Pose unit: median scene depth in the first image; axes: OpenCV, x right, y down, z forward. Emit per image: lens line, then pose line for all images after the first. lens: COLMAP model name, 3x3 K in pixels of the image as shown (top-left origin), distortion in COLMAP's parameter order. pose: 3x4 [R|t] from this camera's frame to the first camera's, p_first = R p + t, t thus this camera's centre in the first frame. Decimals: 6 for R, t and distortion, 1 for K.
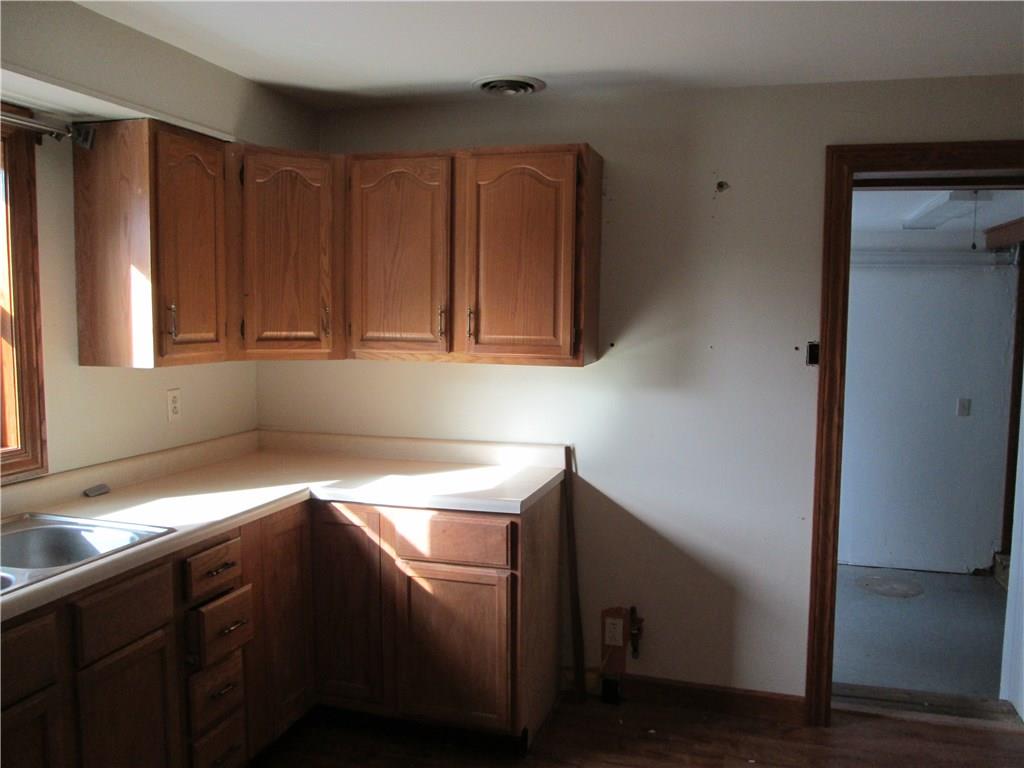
lens RADIAL K [[854.8, 0, 512.0], [0, 854.8, 384.0], [0, 0, 1]] dist [-0.058421, 0.086471]
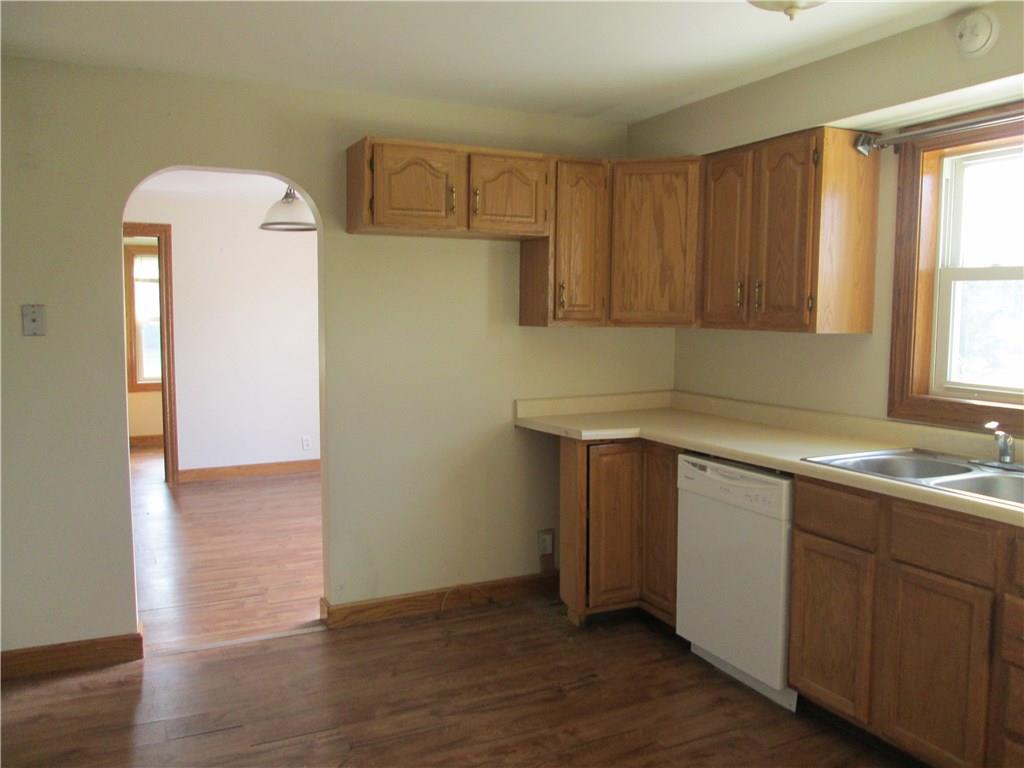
lens RADIAL K [[844.0, 0, 512.0], [0, 844.0, 384.0], [0, 0, 1]] dist [-0.056654, 0.017642]
pose [[-0.733253, 0.053135, -0.677877, 0.513860], [-0.068824, 0.986022, 0.151736, -0.051496], [0.676464, 0.157915, -0.719347, 1.010411]]
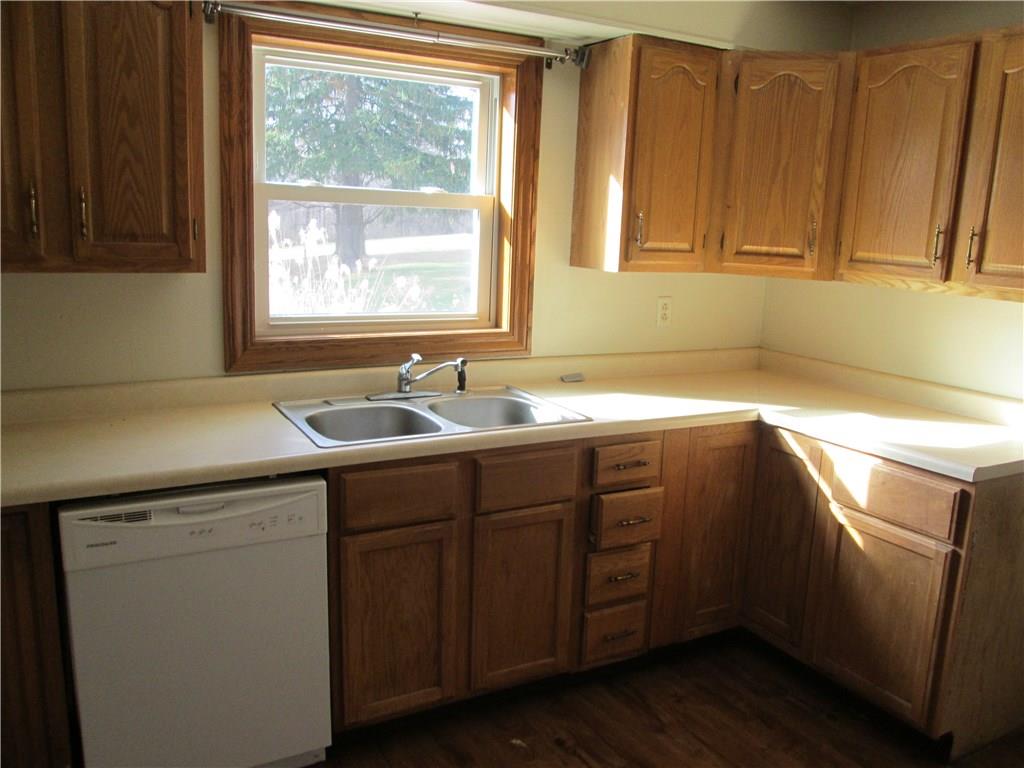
lens RADIAL K [[844.0, 0, 512.0], [0, 844.0, 384.0], [0, 0, 1]] dist [-0.056654, 0.017642]
pose [[0.721701, 0.153228, -0.675032, 0.206174], [-0.093443, 0.987831, 0.124329, 0.001182], [0.685869, -0.026651, 0.727237, 0.117619]]
